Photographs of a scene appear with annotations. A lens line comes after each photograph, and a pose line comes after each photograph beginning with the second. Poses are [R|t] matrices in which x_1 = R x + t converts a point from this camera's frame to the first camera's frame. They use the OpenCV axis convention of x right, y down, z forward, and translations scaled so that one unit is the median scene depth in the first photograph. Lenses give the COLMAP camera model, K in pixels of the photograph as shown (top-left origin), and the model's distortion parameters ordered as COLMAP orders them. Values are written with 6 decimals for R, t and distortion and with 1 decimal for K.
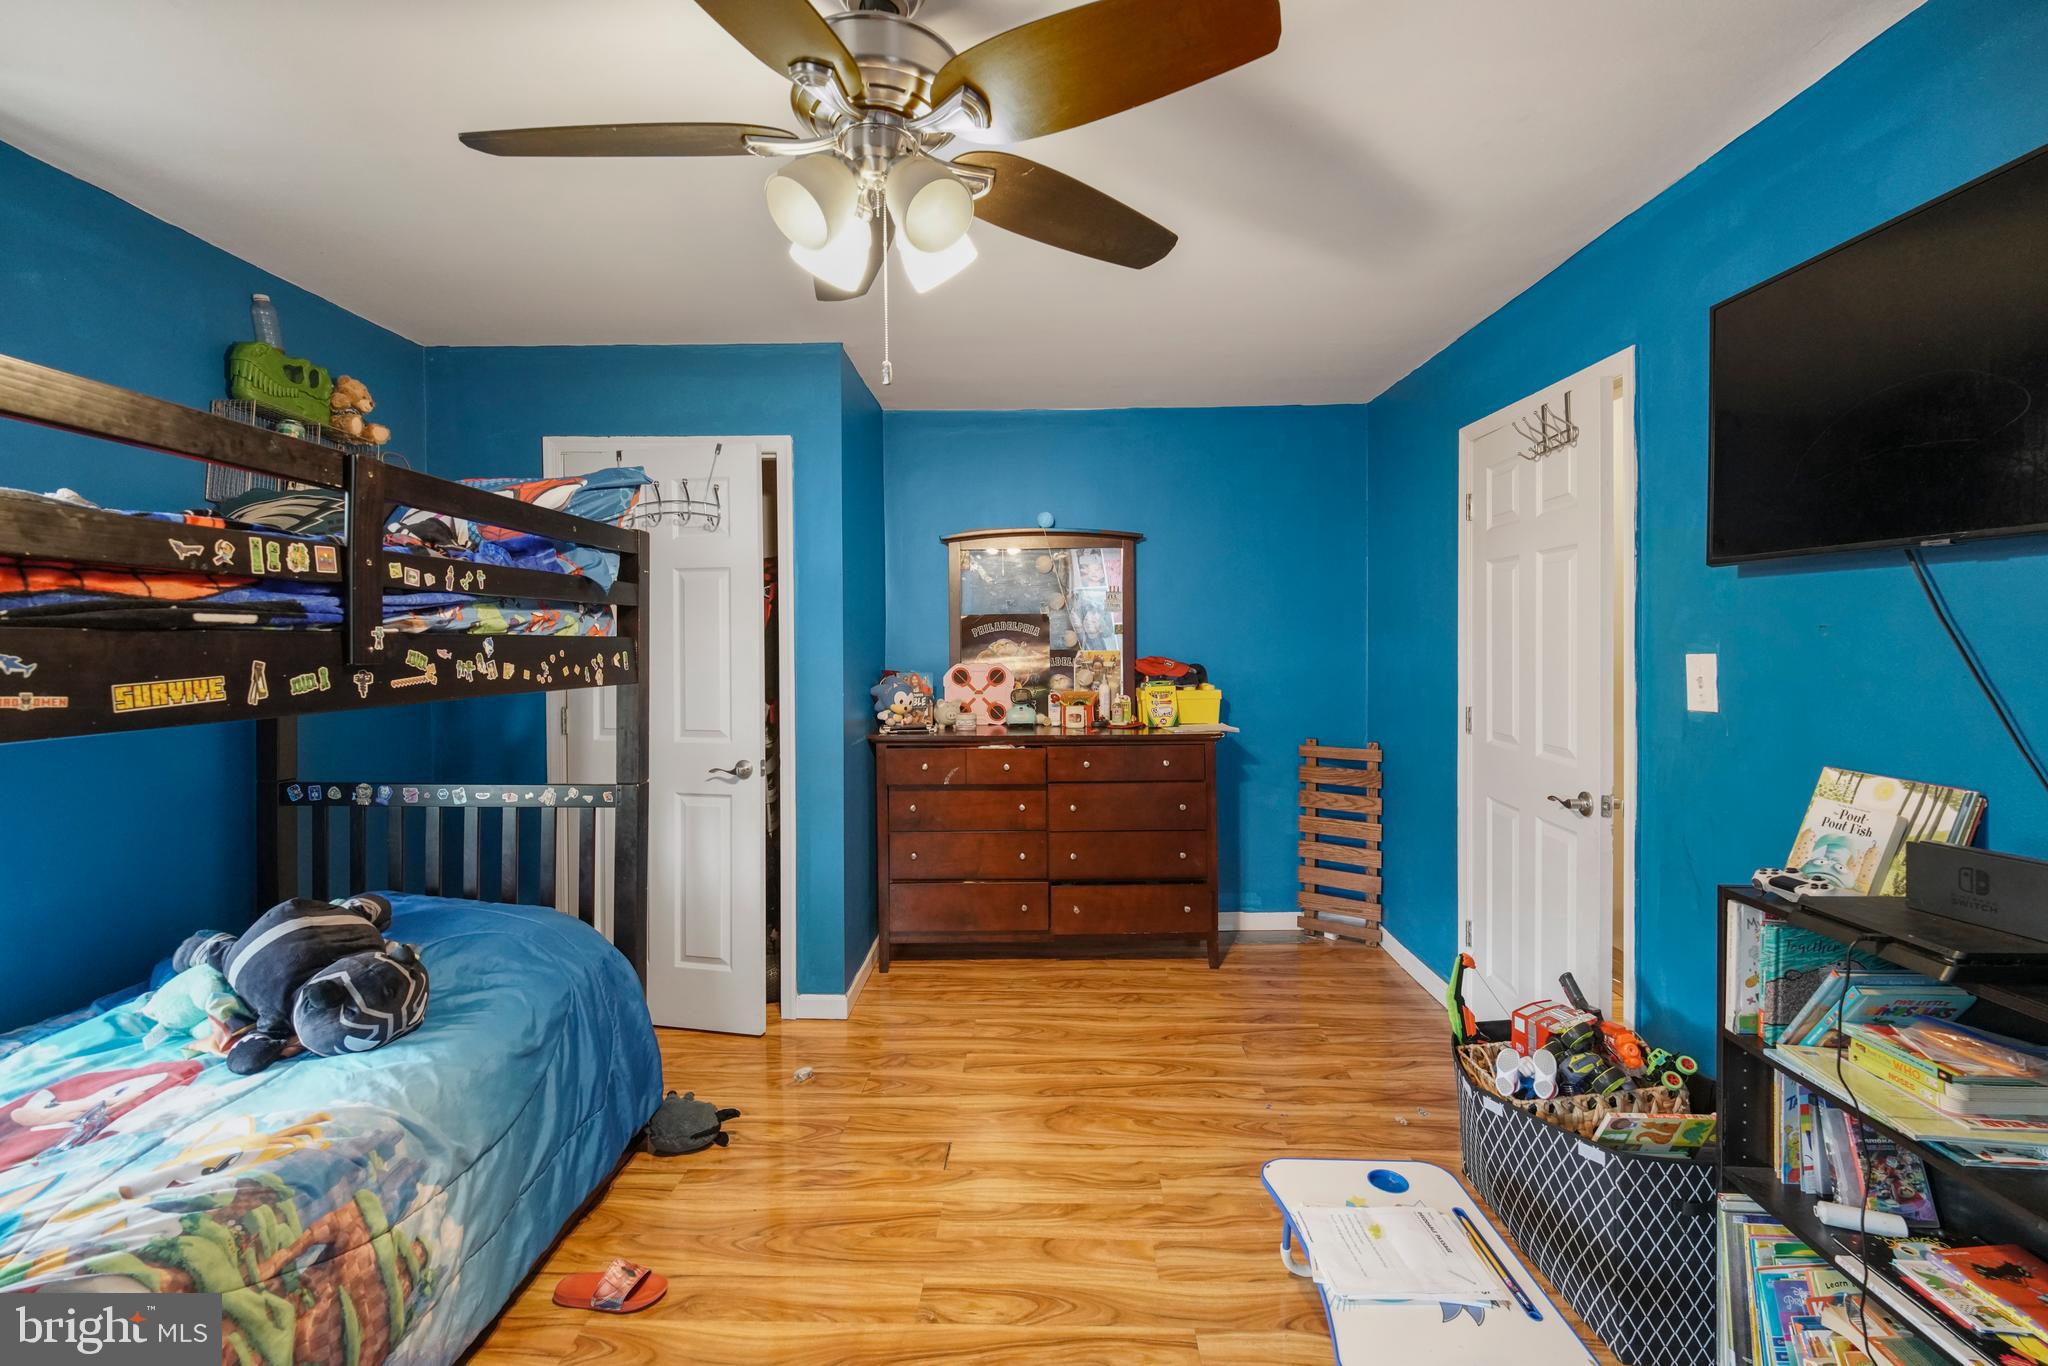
lens RADIAL K [[898.2, 0, 1012.9], [0, 898.2, 645.7], [0, 0, 1]] dist [0.011919, -0.006654]
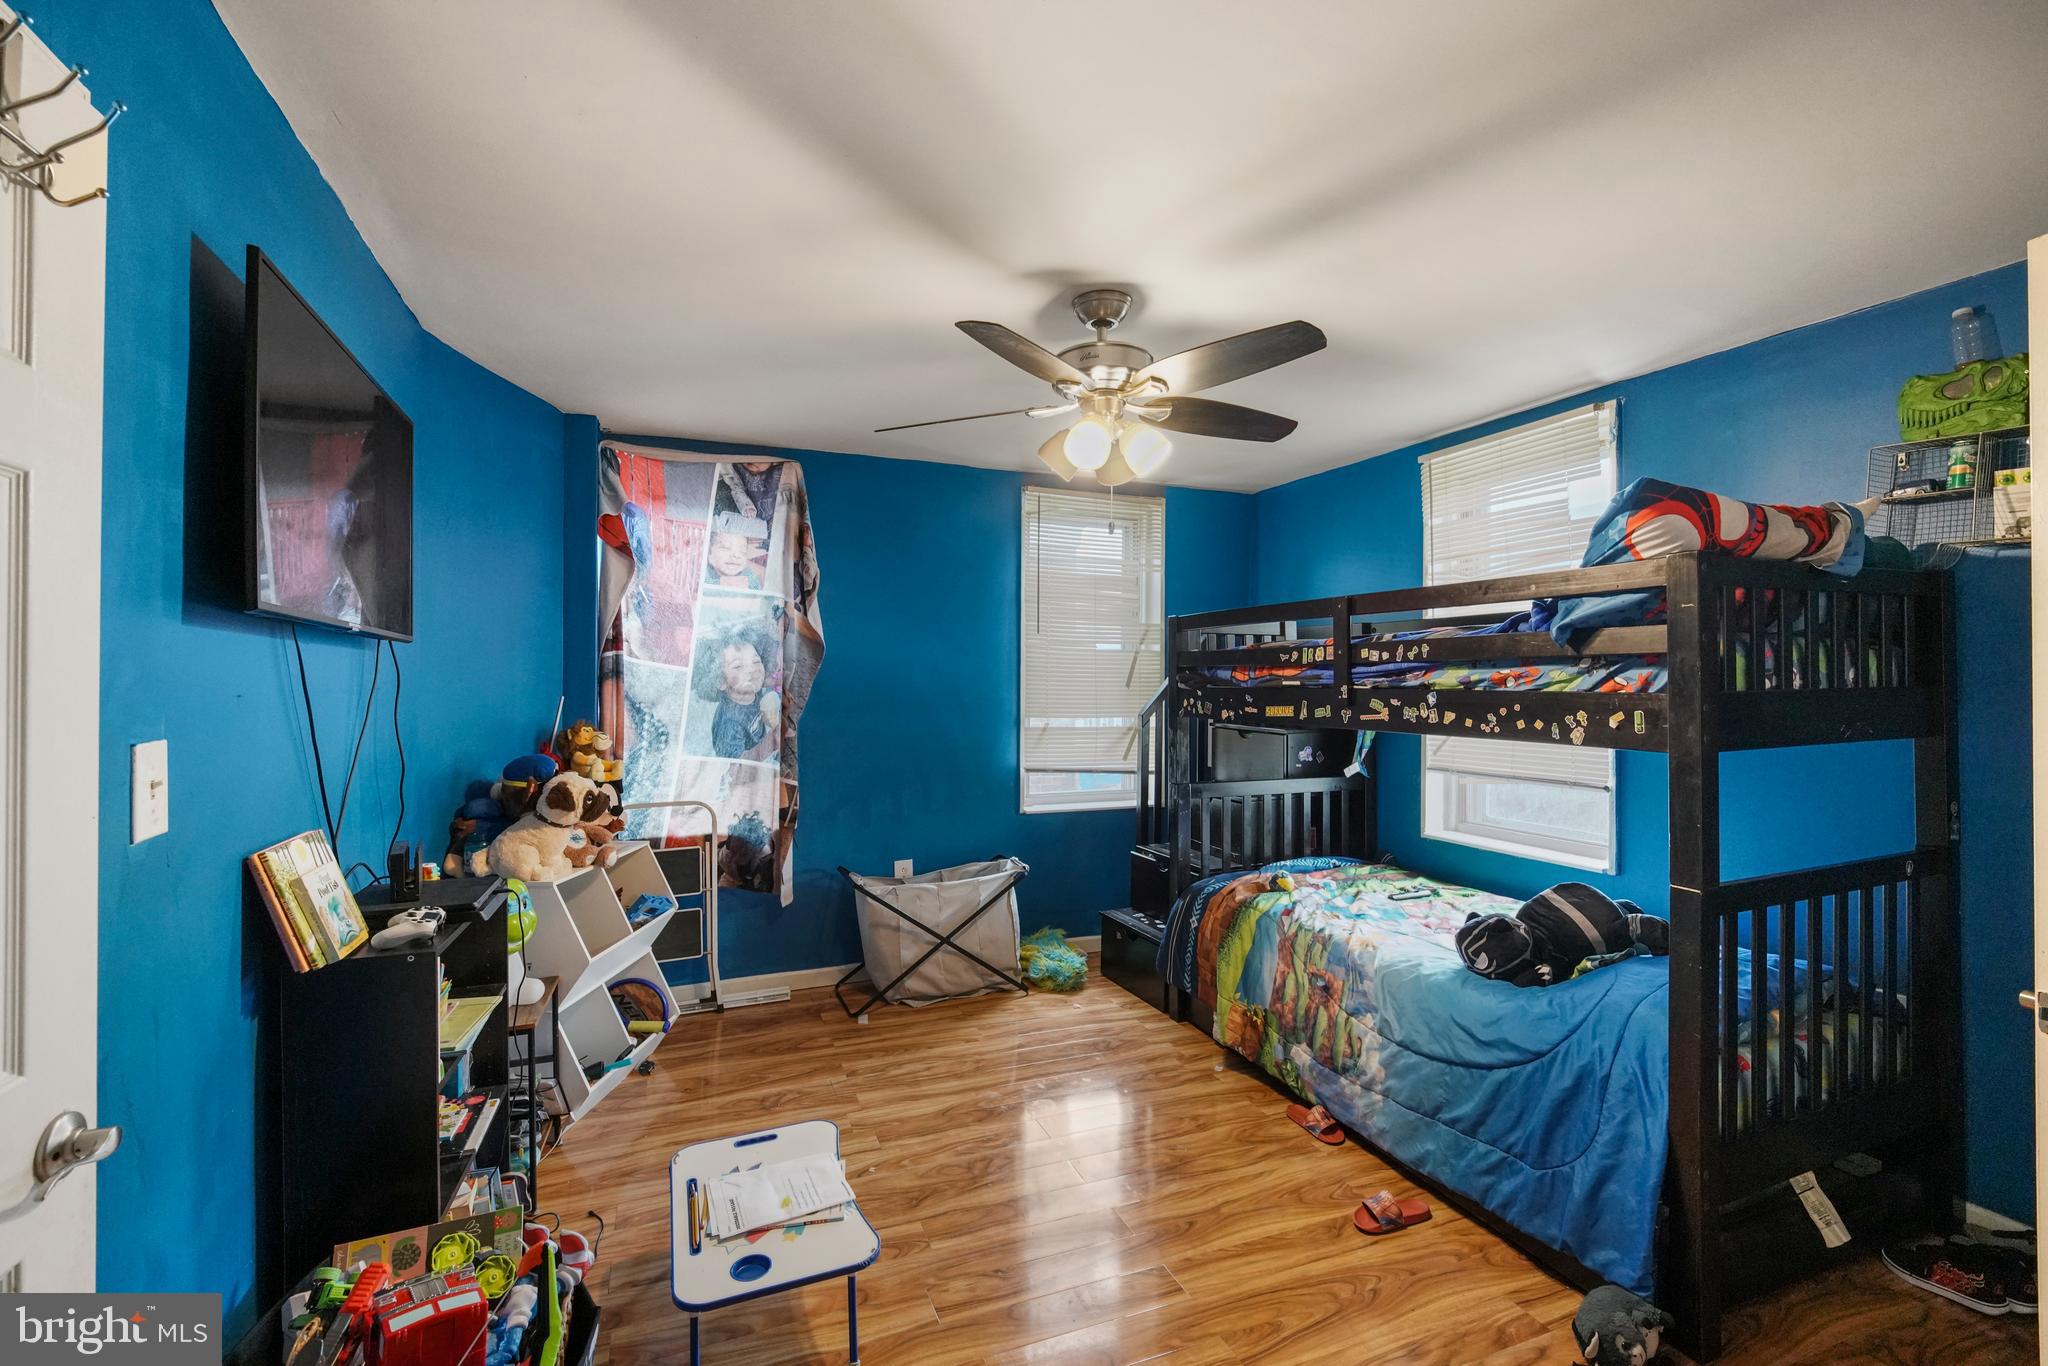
lens RADIAL K [[898.2, 0, 1020.7], [0, 898.2, 680.3], [0, 0, 1]] dist [0.011919, -0.006654]
pose [[-0.912726, -0.003283, -0.408559, 0.574730], [-0.004482, 0.999988, 0.001978, -0.027729], [0.408547, 0.003637, -0.912730, 2.082348]]
